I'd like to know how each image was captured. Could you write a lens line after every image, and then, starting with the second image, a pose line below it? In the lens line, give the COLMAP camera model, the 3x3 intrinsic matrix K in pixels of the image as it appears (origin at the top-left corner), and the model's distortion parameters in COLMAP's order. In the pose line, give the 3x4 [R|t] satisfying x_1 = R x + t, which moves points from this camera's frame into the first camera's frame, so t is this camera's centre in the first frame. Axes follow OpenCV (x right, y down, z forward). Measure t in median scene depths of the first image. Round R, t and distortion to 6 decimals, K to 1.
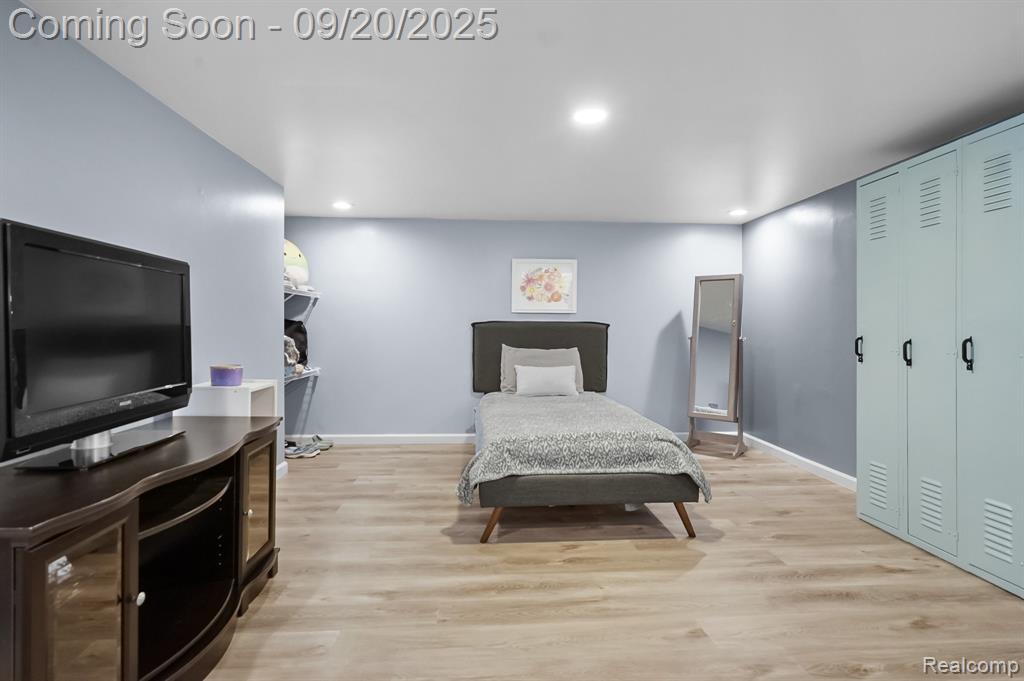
lens RADIAL K [[515.3, 0, 515.0], [0, 515.3, 319.3], [0, 0, 1]] dist [0.000162, 0.000778]
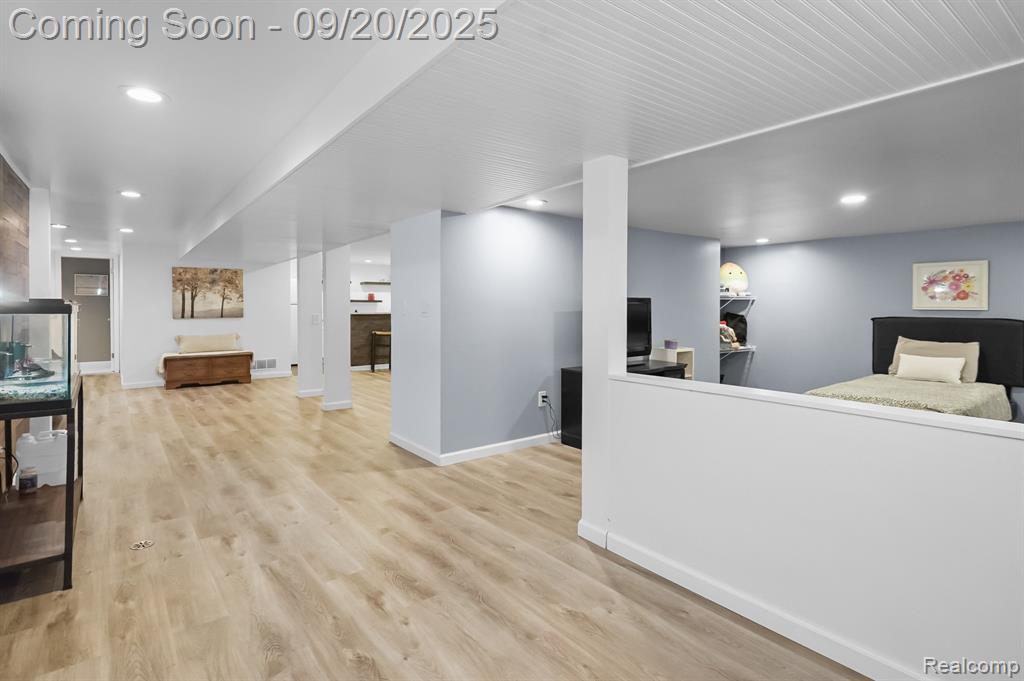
lens RADIAL K [[522.8, 0, 512.3], [0, 522.8, 308.5], [0, 0, 1]] dist [0.001200, 0.001369]
pose [[0.554775, 0.001434, -0.831999, 0.494944], [0.012840, 0.999865, 0.010285, -0.040949], [0.831901, -0.016389, 0.554681, -0.433182]]
